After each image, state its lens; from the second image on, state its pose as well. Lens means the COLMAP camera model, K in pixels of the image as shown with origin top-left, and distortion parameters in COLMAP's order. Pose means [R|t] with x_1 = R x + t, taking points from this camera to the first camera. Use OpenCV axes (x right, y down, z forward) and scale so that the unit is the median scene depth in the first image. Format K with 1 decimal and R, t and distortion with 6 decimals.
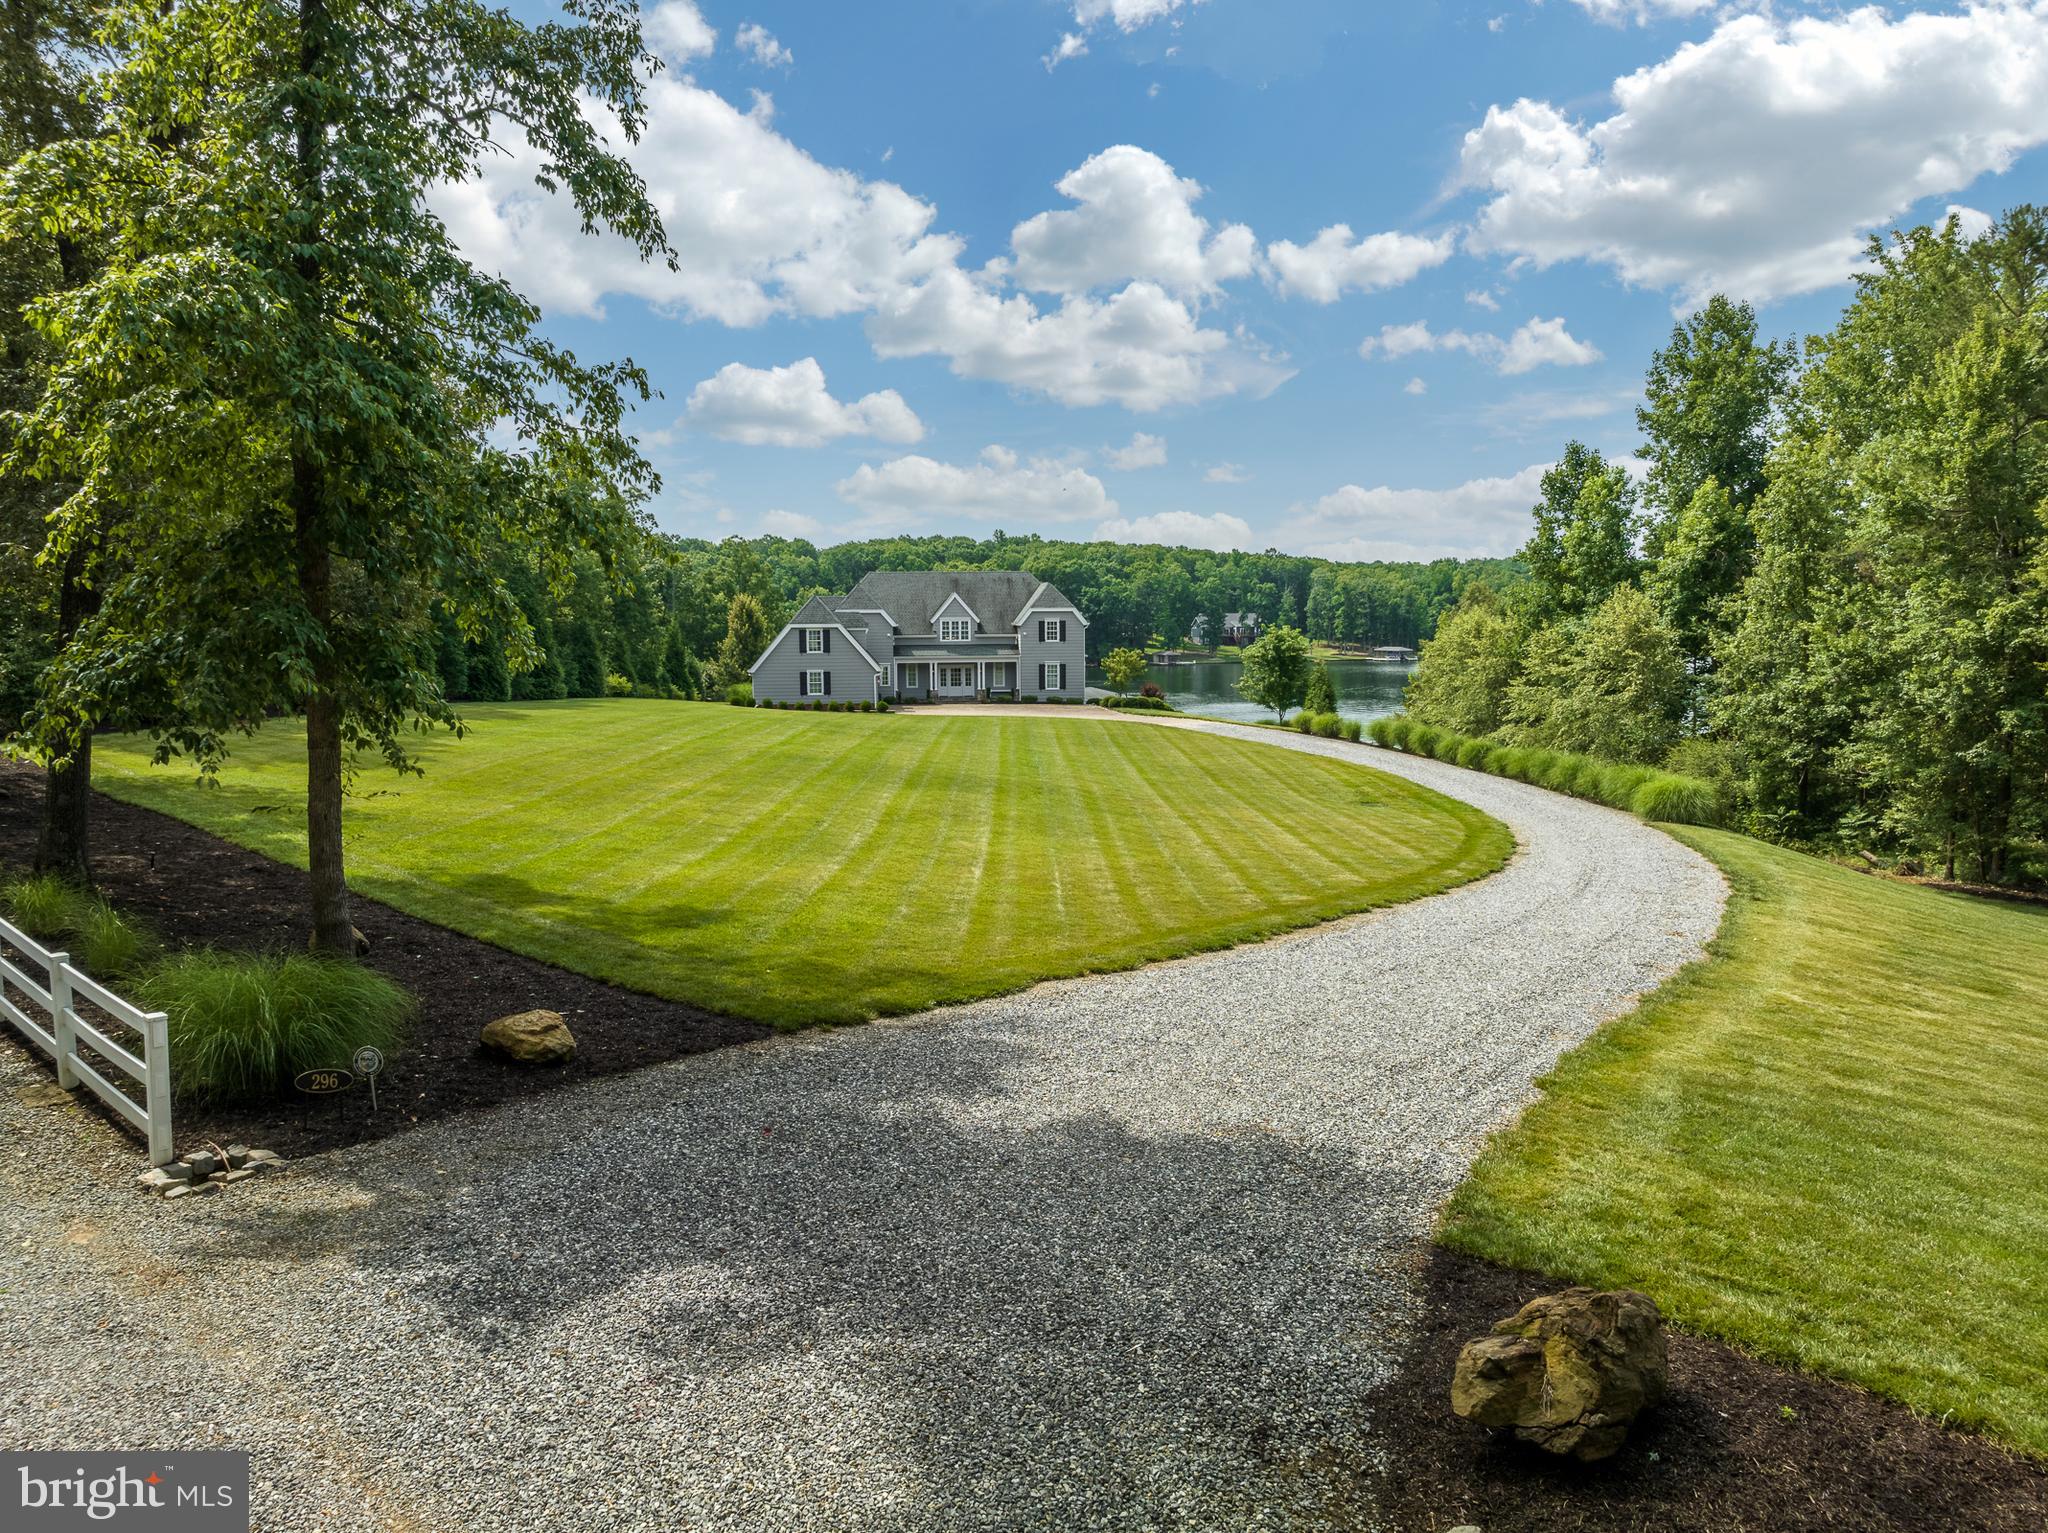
lens RADIAL K [[1454.3, 0, 1024.0], [0, 1454.3, 766.5], [0, 0, 1]] dist [-0.029265, -0.017811]
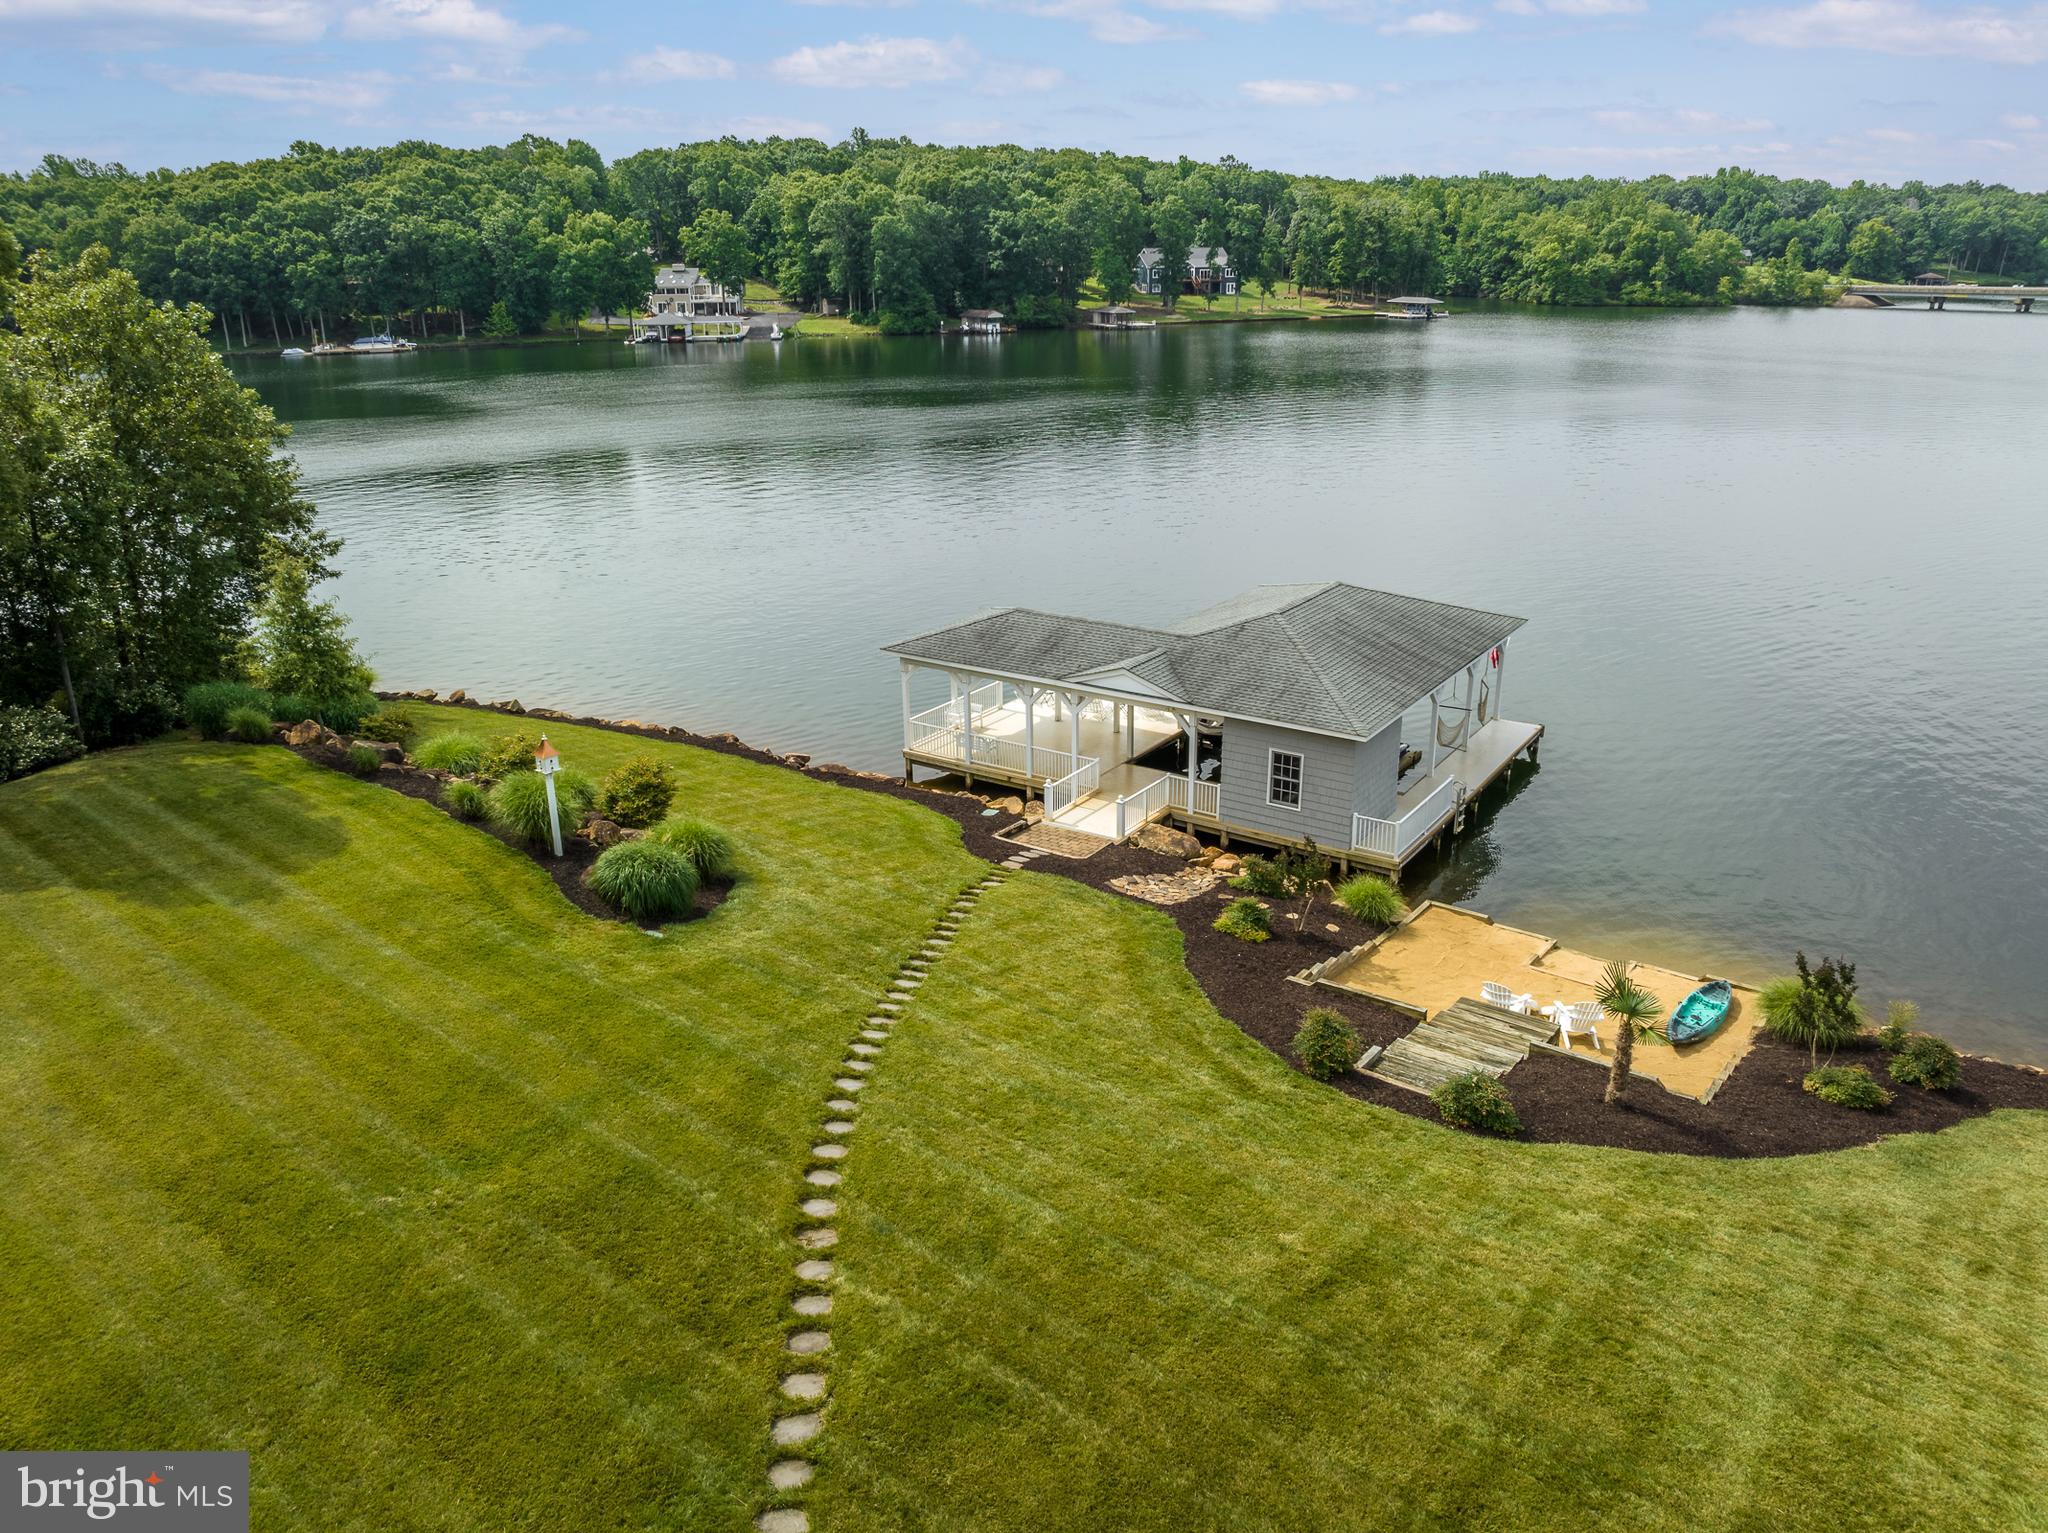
lens RADIAL K [[1426.4, 0, 1011.0], [0, 1426.4, 765.5], [0, 0, 1]] dist [-0.044870, 0.007807]
pose [[0.995774, -0.034765, 0.085003, -0.015289], [0.012636, 0.968644, 0.248133, -0.034129], [-0.090964, -0.246010, 0.964989, 0.280231]]
